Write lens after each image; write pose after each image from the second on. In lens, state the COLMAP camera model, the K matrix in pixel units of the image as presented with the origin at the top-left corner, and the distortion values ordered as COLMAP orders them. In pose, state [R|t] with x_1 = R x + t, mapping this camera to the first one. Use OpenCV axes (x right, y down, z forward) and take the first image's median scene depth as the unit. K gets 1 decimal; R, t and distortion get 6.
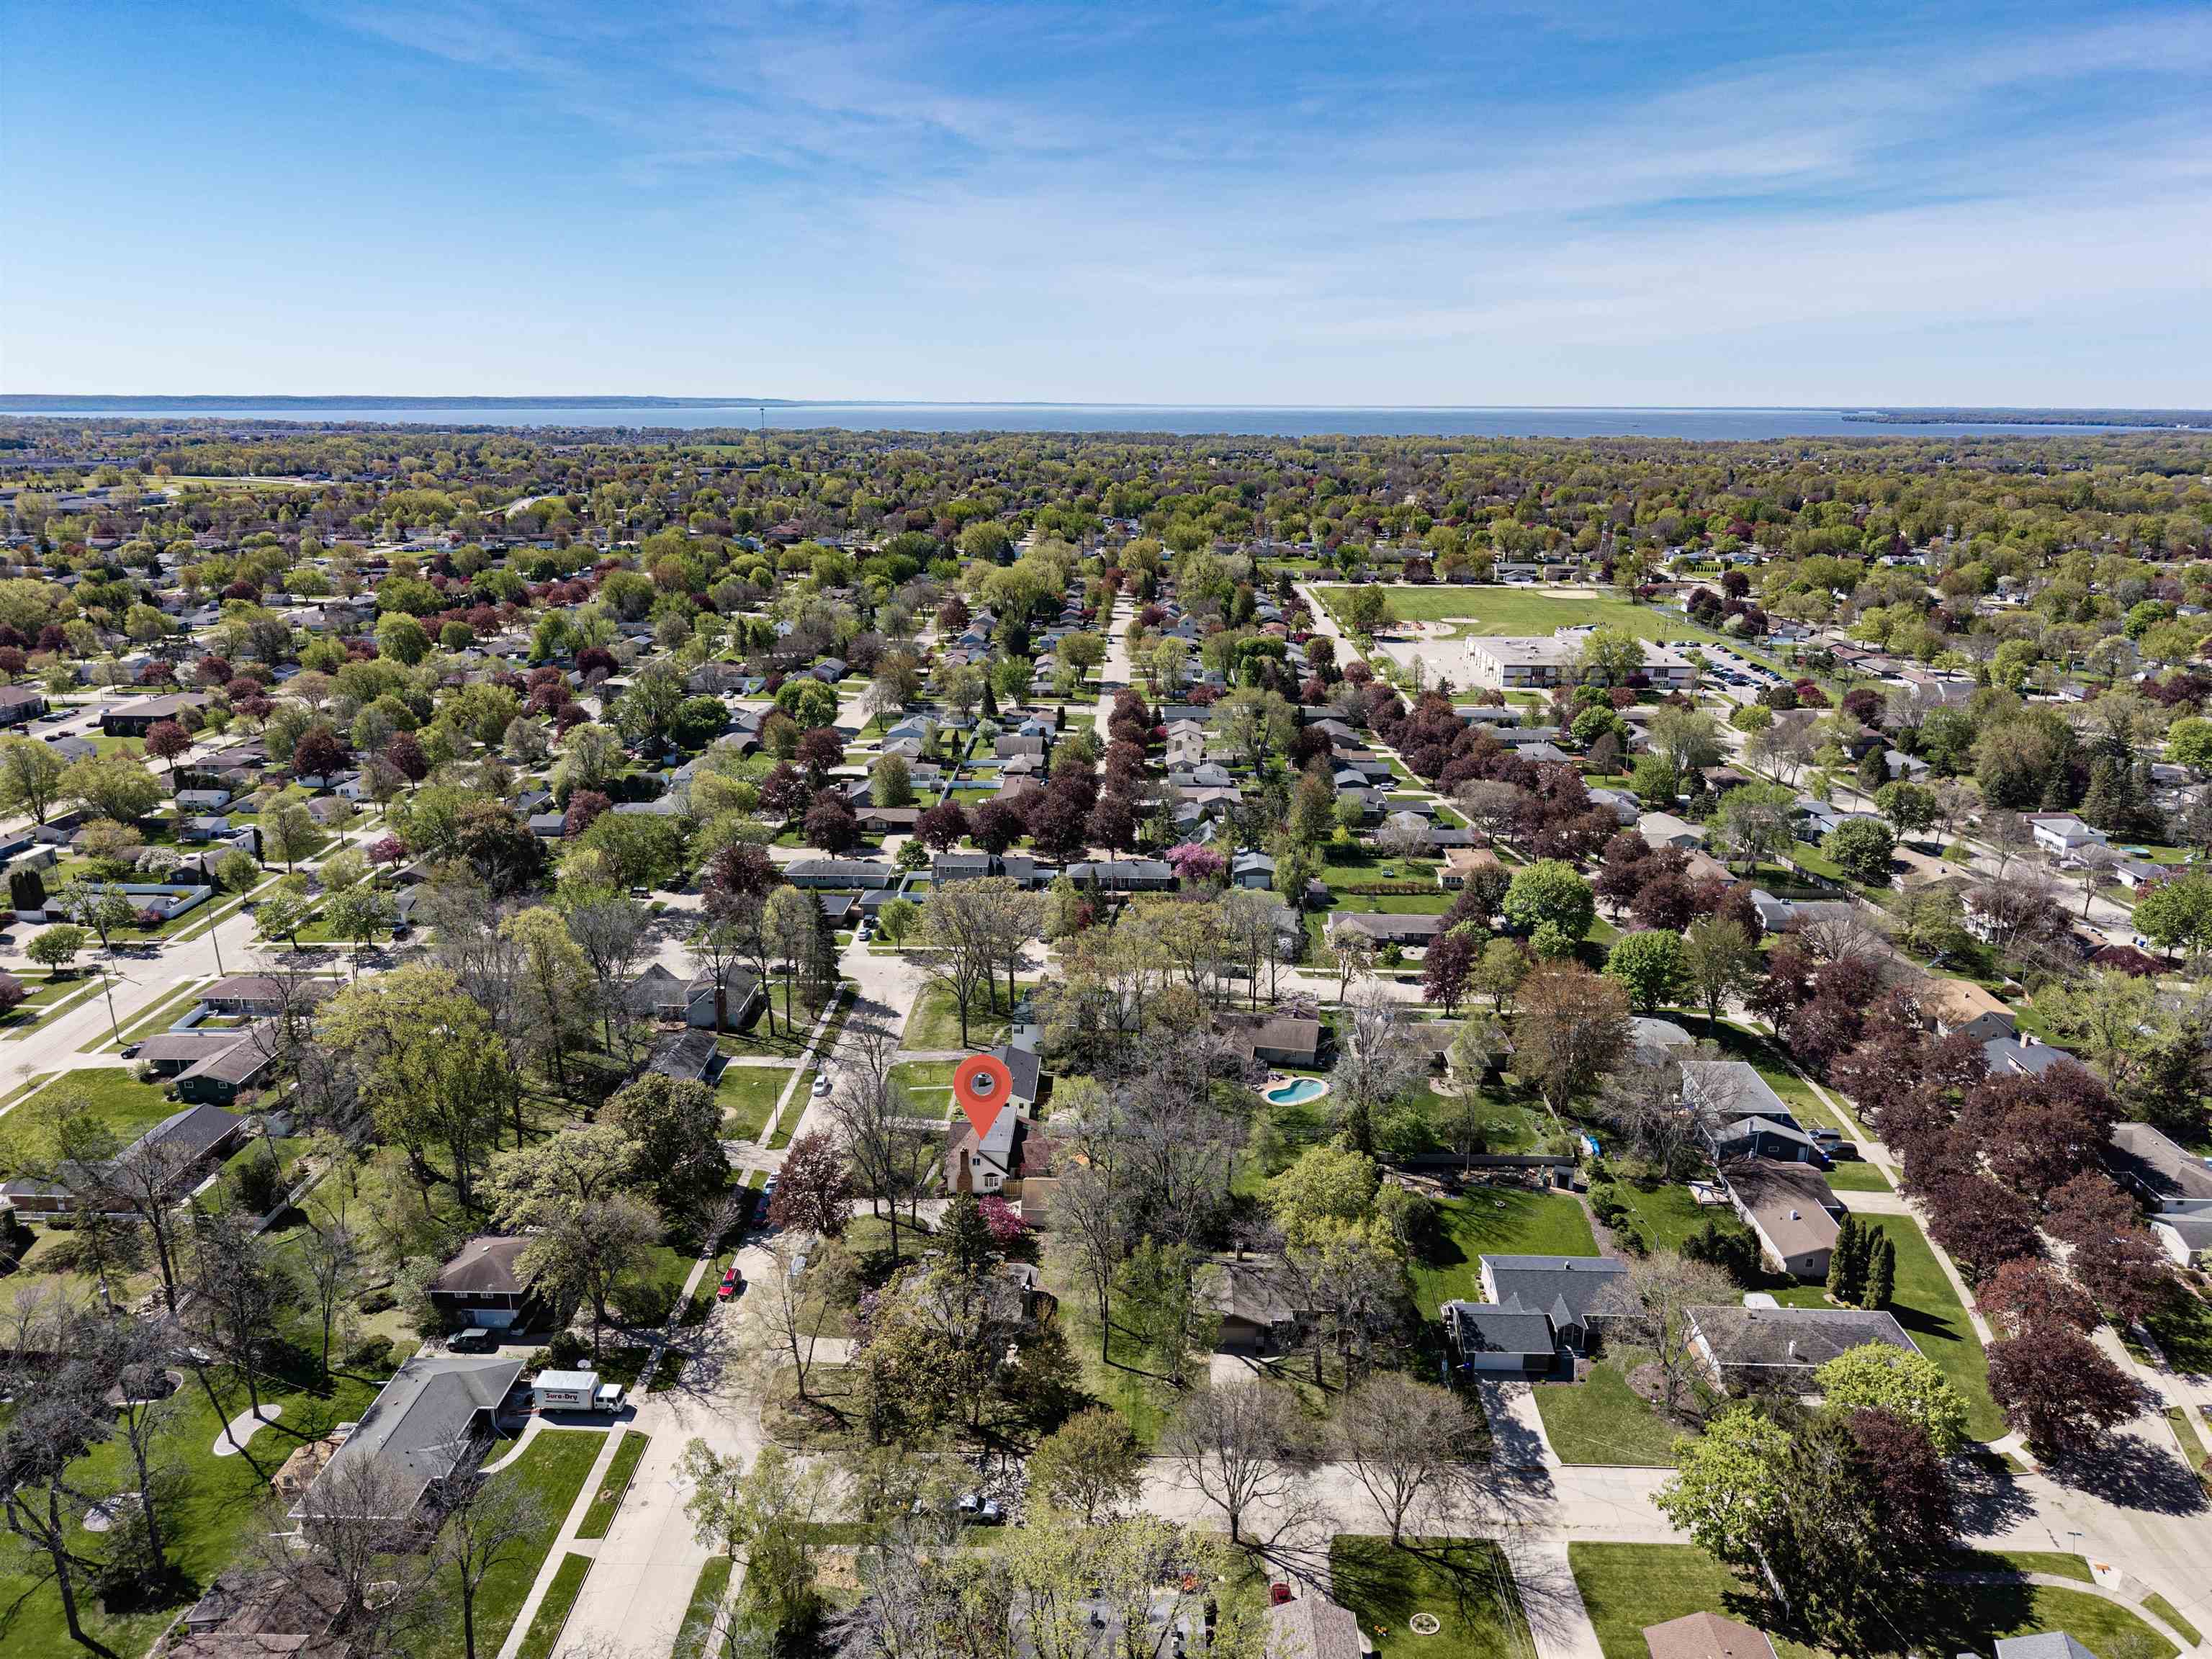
lens RADIAL K [[1493.4, 0, 1110.1], [0, 1493.4, 821.5], [0, 0, 1]] dist [0.039109, -0.038996]
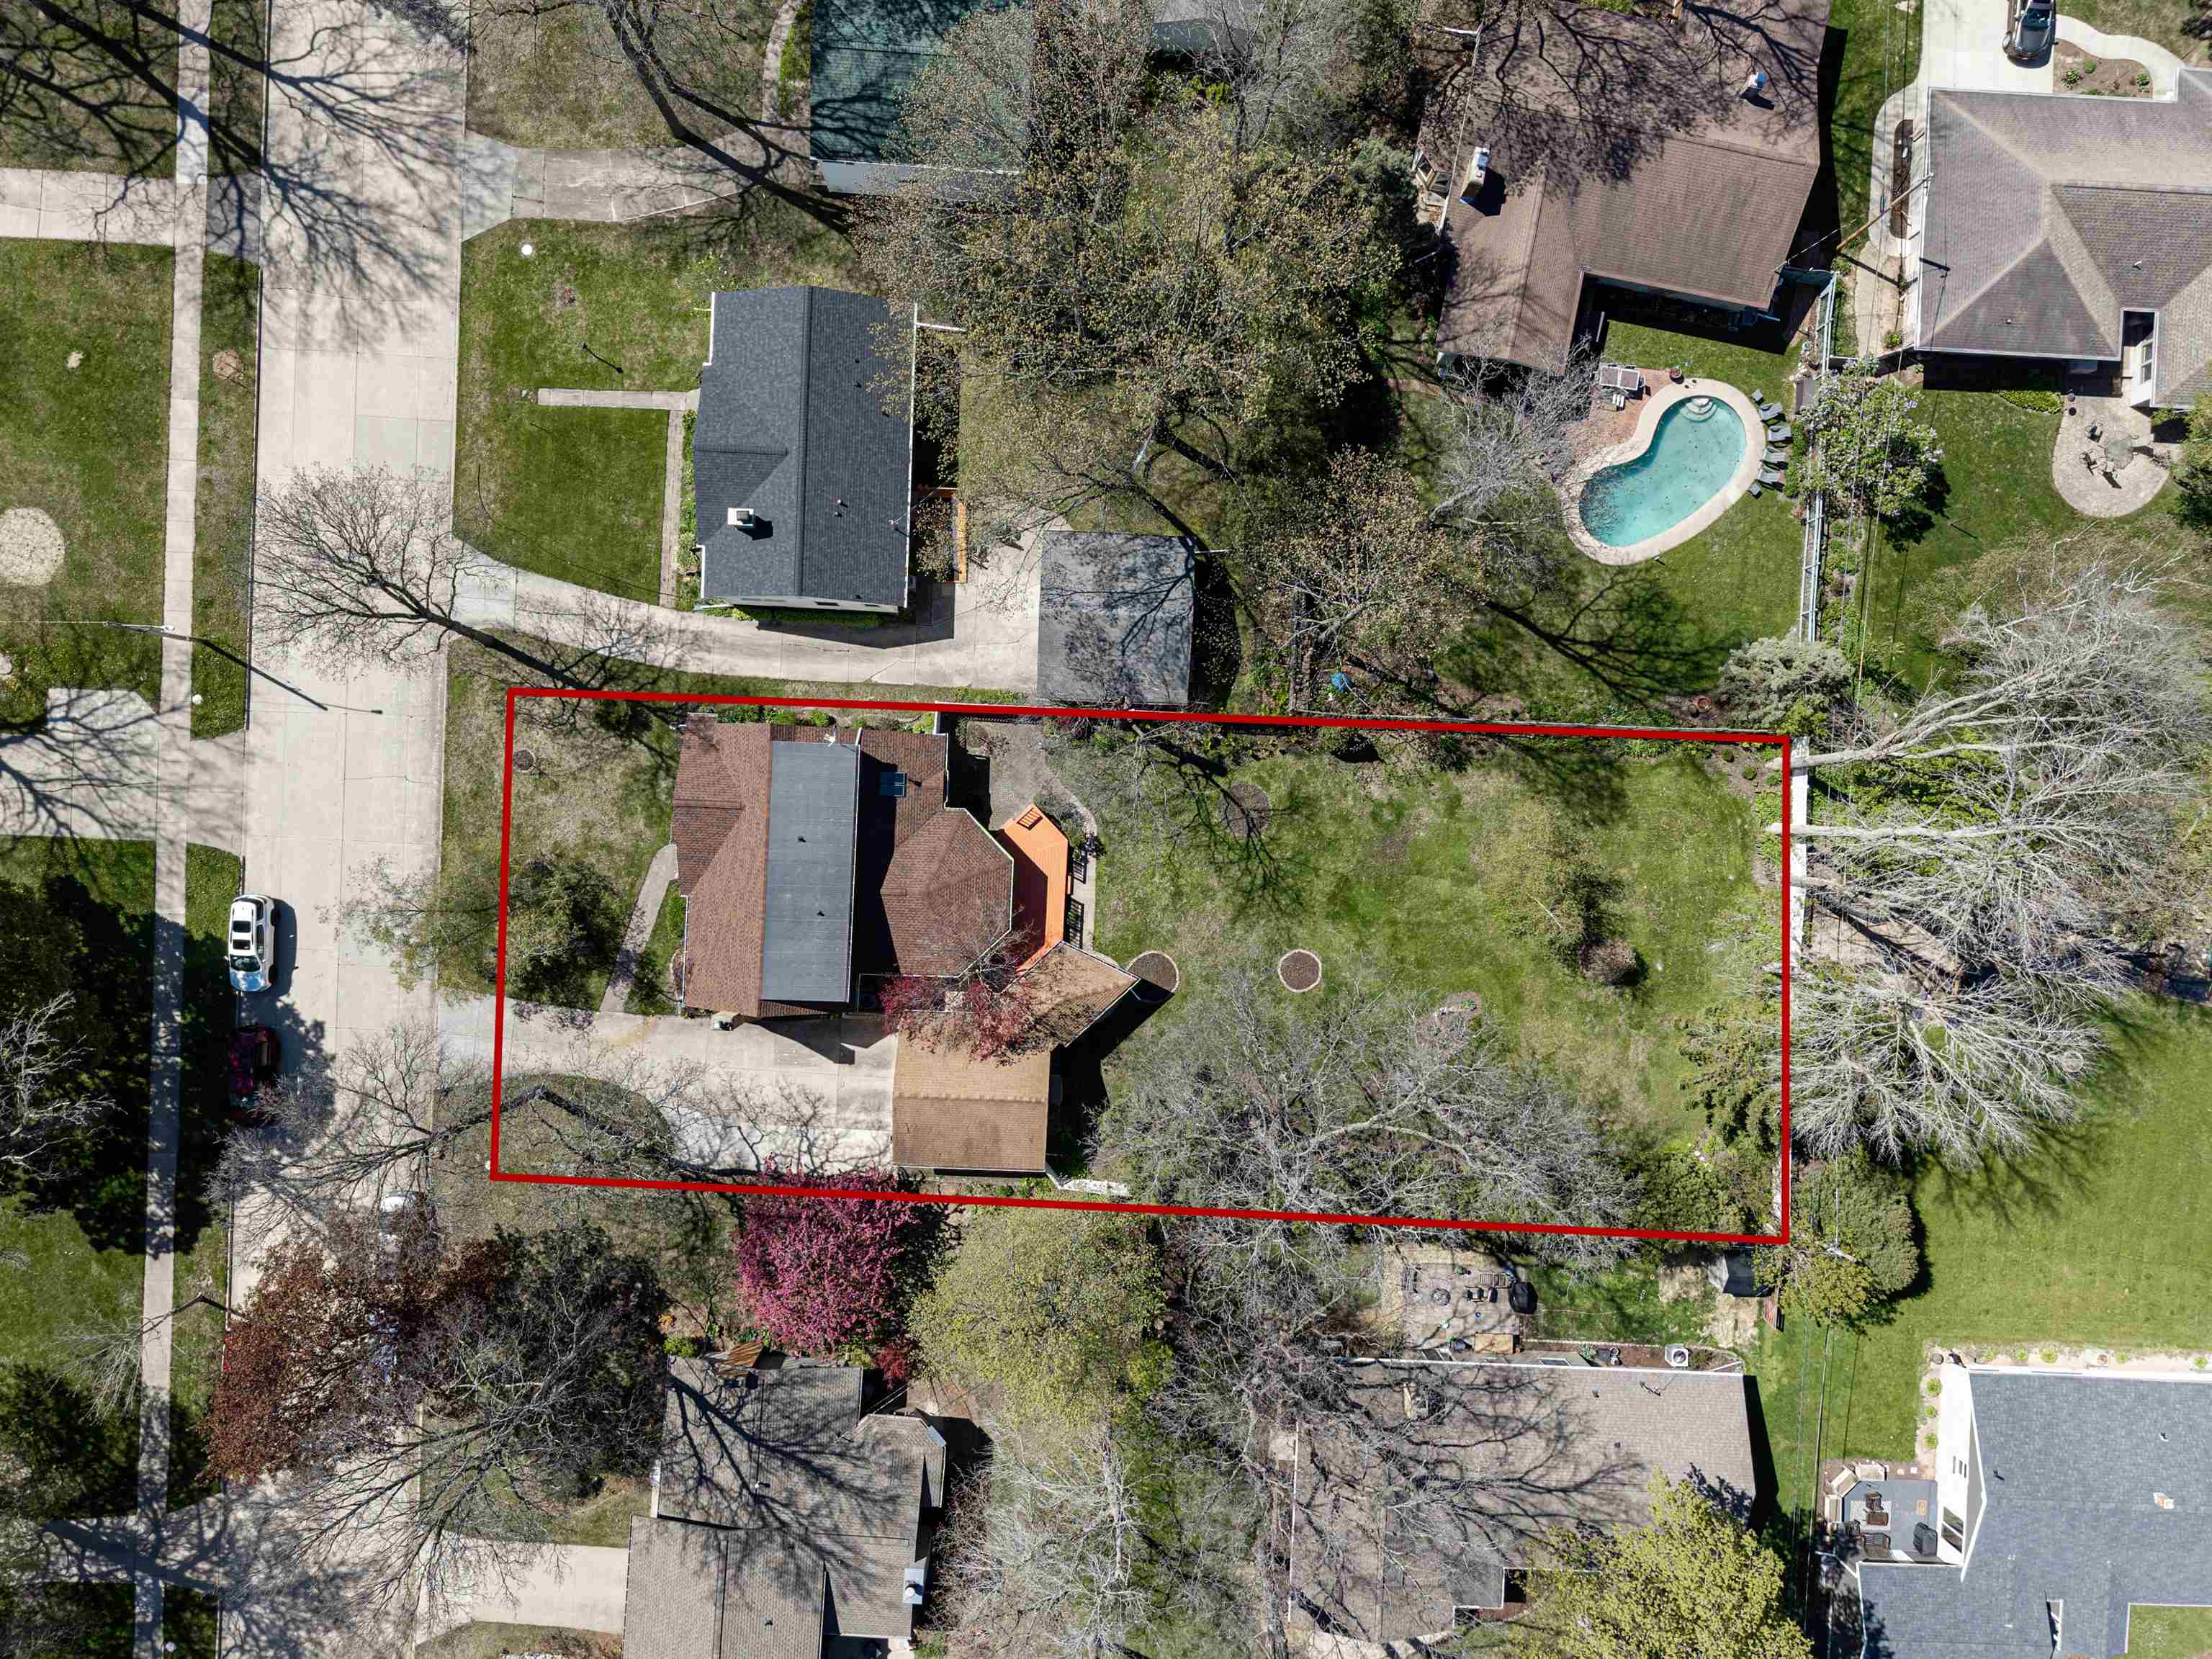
lens RADIAL K [[1532.3, 0, 1133.4], [0, 1532.3, 815.5], [0, 0, 1]] dist [0.042434, -0.043724]
pose [[0.999505, 0.027902, 0.014532, -0.000447], [-0.021367, 0.263055, 0.964544, -0.134455], [0.023090, -0.964377, 0.263521, 0.788146]]
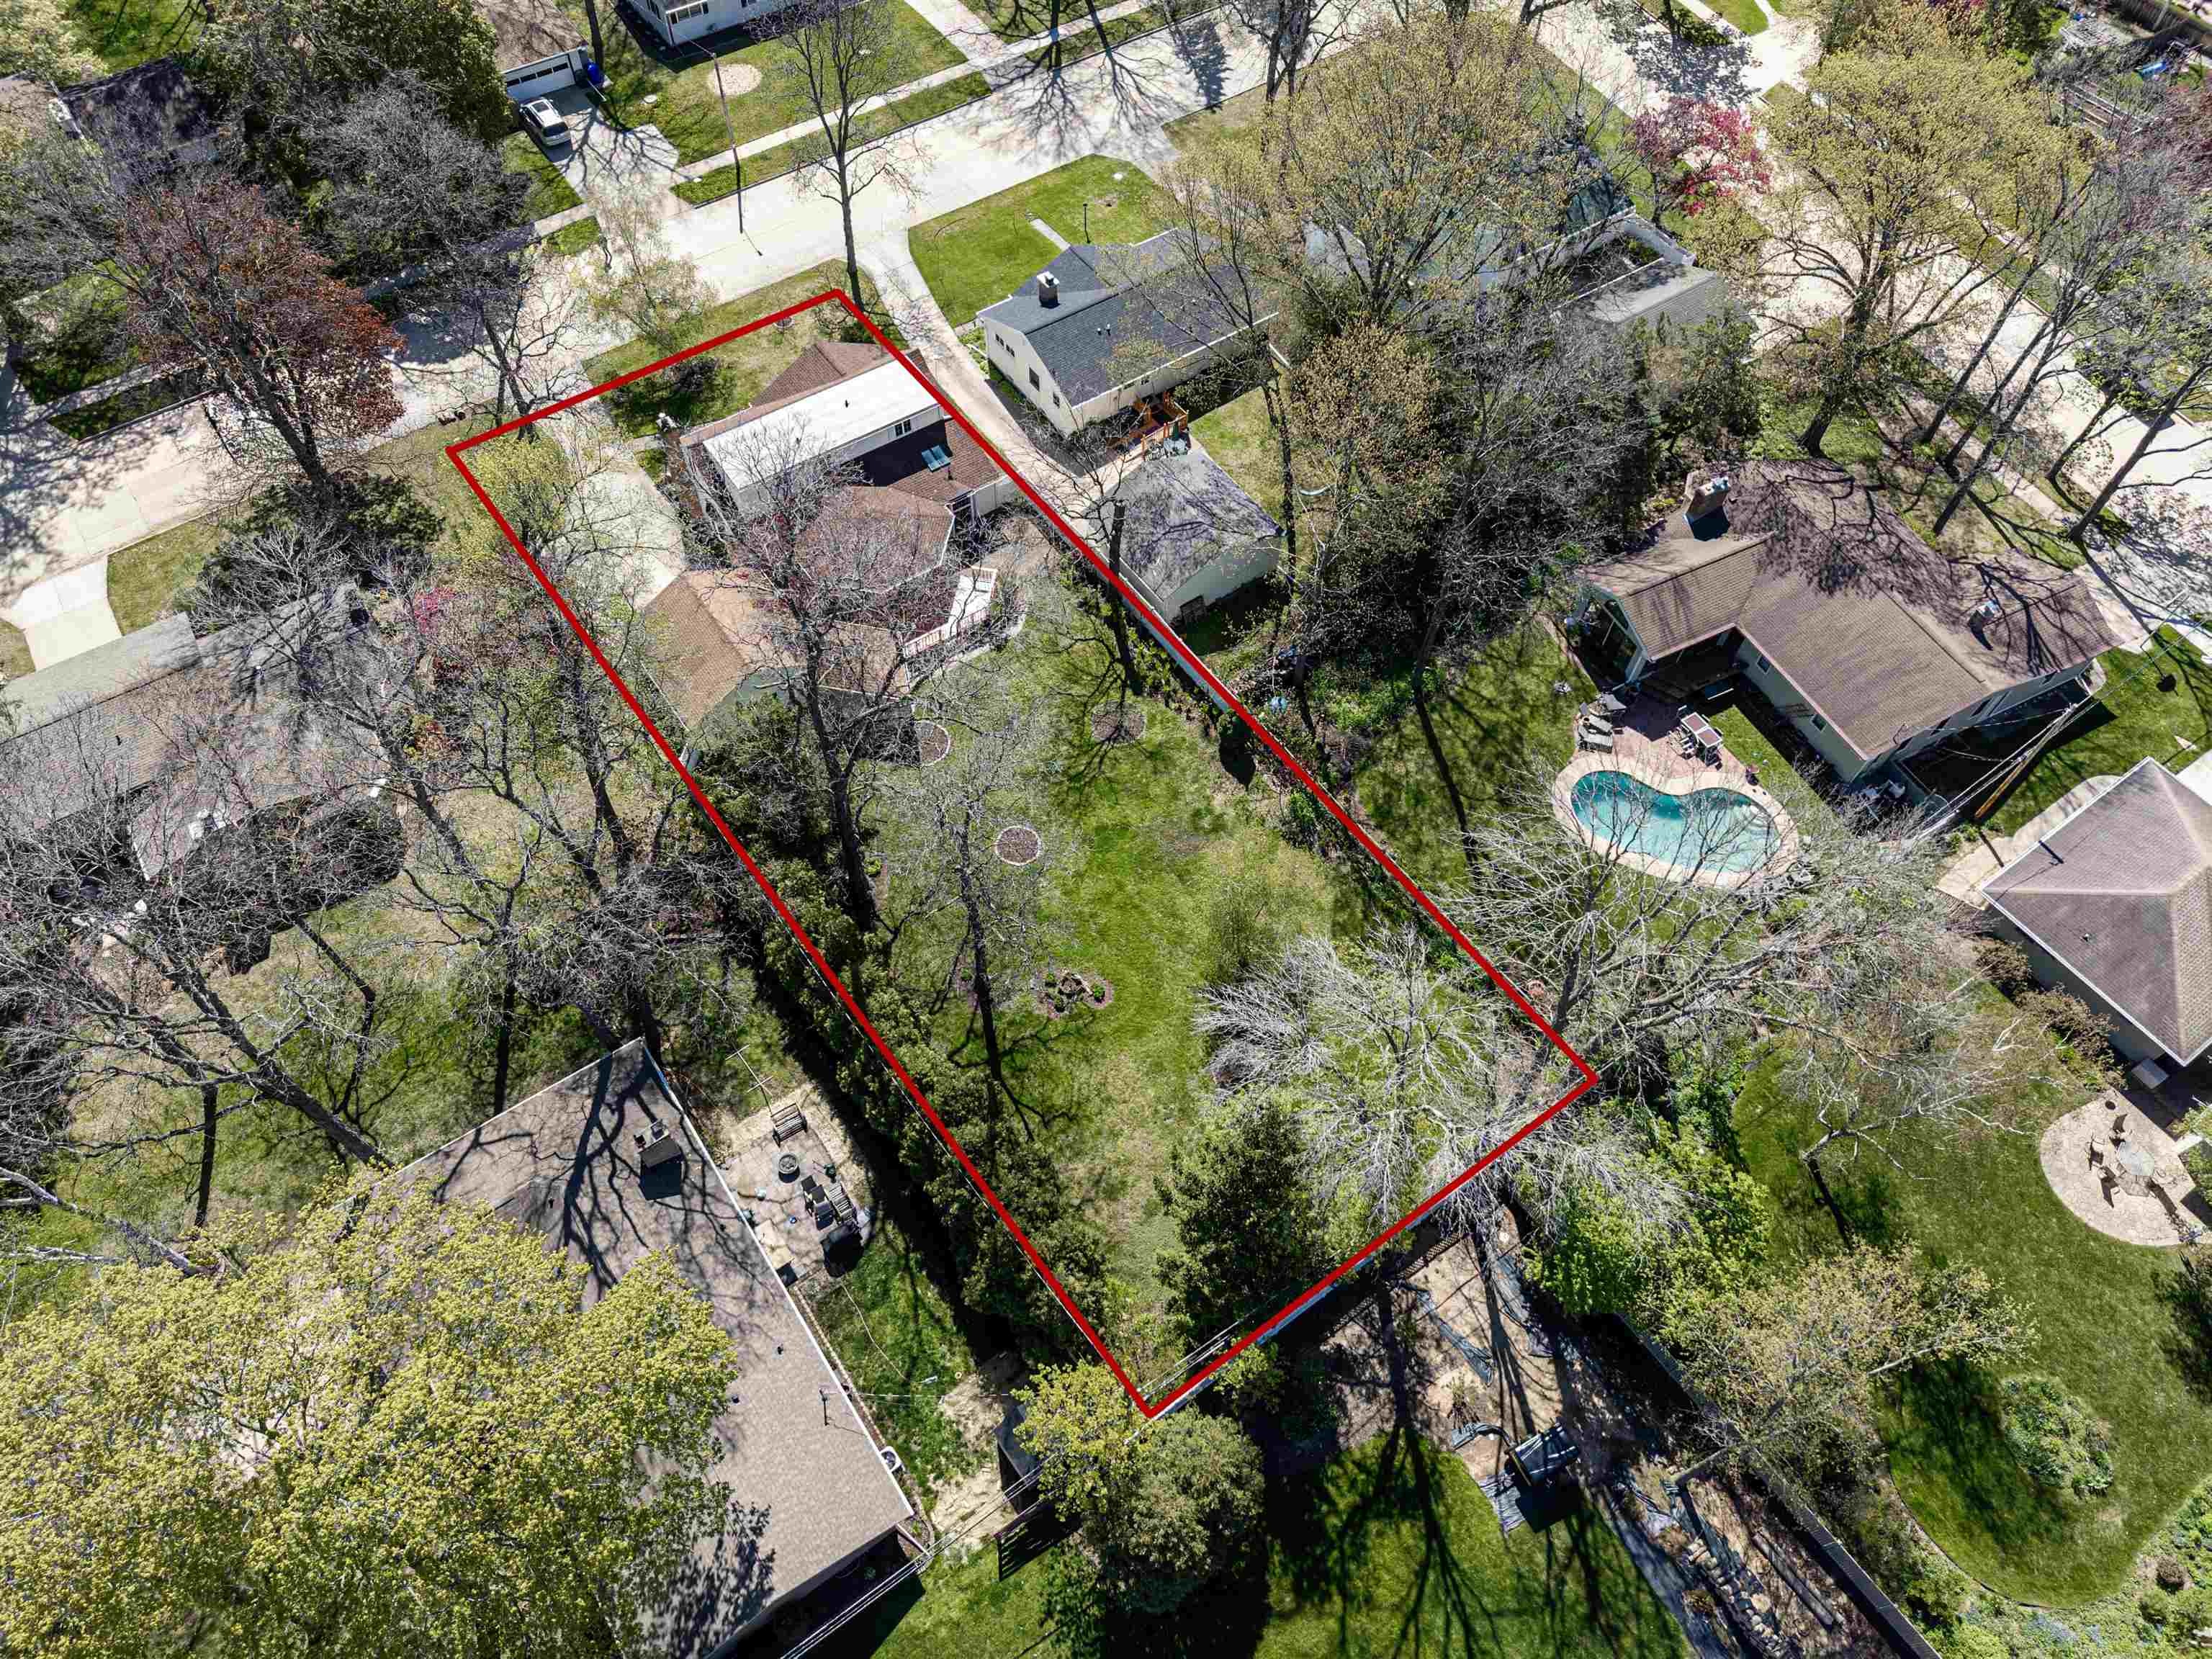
lens RADIAL K [[1493.4, 0, 1110.1], [0, 1493.4, 821.5], [0, 0, 1]] dist [0.039109, -0.038996]
pose [[0.588812, 0.674830, -0.444865, 0.188252], [-0.235281, 0.669658, 0.704415, -0.019574], [0.773268, -0.310100, 0.553077, 0.691228]]
